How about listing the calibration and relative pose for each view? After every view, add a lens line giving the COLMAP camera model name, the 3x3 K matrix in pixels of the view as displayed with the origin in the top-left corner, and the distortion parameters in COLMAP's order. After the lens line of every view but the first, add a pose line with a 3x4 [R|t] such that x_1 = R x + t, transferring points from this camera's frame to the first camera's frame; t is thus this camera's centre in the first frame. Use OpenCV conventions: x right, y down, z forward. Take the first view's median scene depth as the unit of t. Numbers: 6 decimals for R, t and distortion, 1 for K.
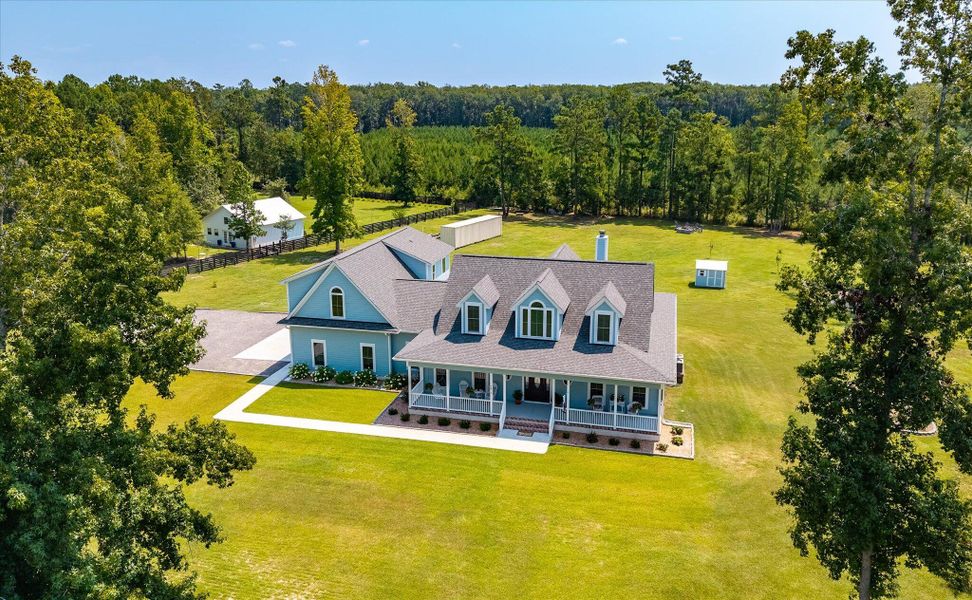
lens RADIAL K [[720.7, 0, 483.3], [0, 720.7, 290.2], [0, 0, 1]] dist [0.073656, 0.000671]
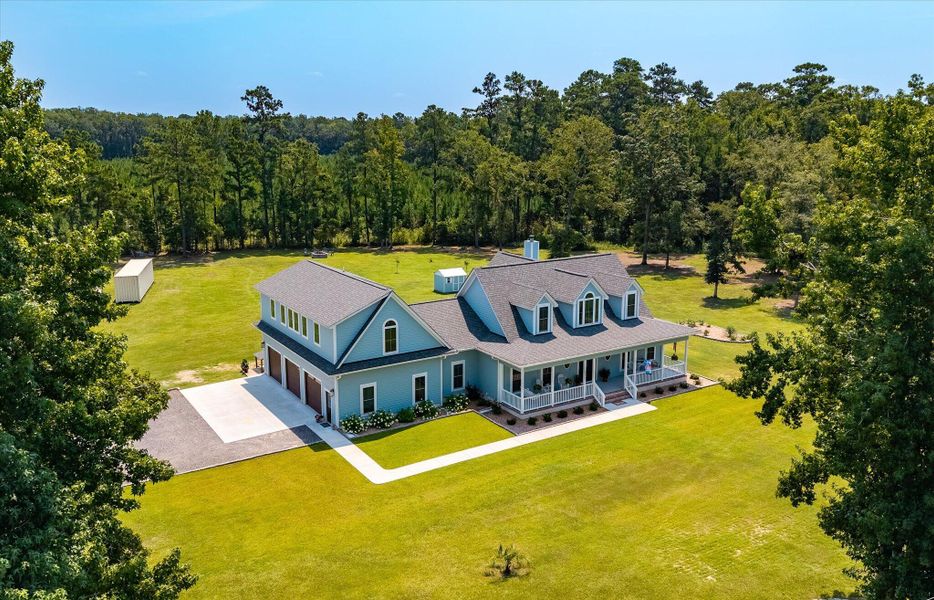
lens RADIAL K [[774.6, 0, 469.3], [0, 774.6, 304.2], [0, 0, 1]] dist [0.095427, 0.001185]
pose [[0.676635, -0.153276, 0.720188, -0.902114], [0.181233, 0.982672, 0.038866, -0.046678], [-0.713666, 0.104223, 0.692689, 0.260628]]
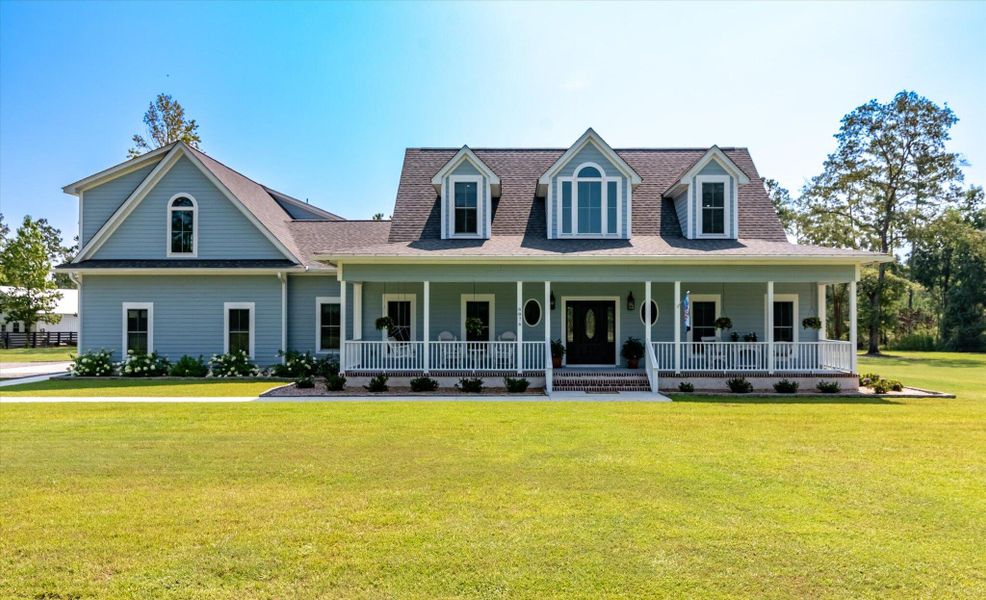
lens RADIAL K [[716.0, 0, 497.6], [0, 716.0, 309.4], [0, 0, 1]] dist [0.002968, 0.001842]
pose [[0.970338, 0.010147, 0.241539, -0.113066], [0.053439, 0.965400, -0.255238, 0.237868], [-0.235772, 0.260575, 0.936222, 0.512448]]
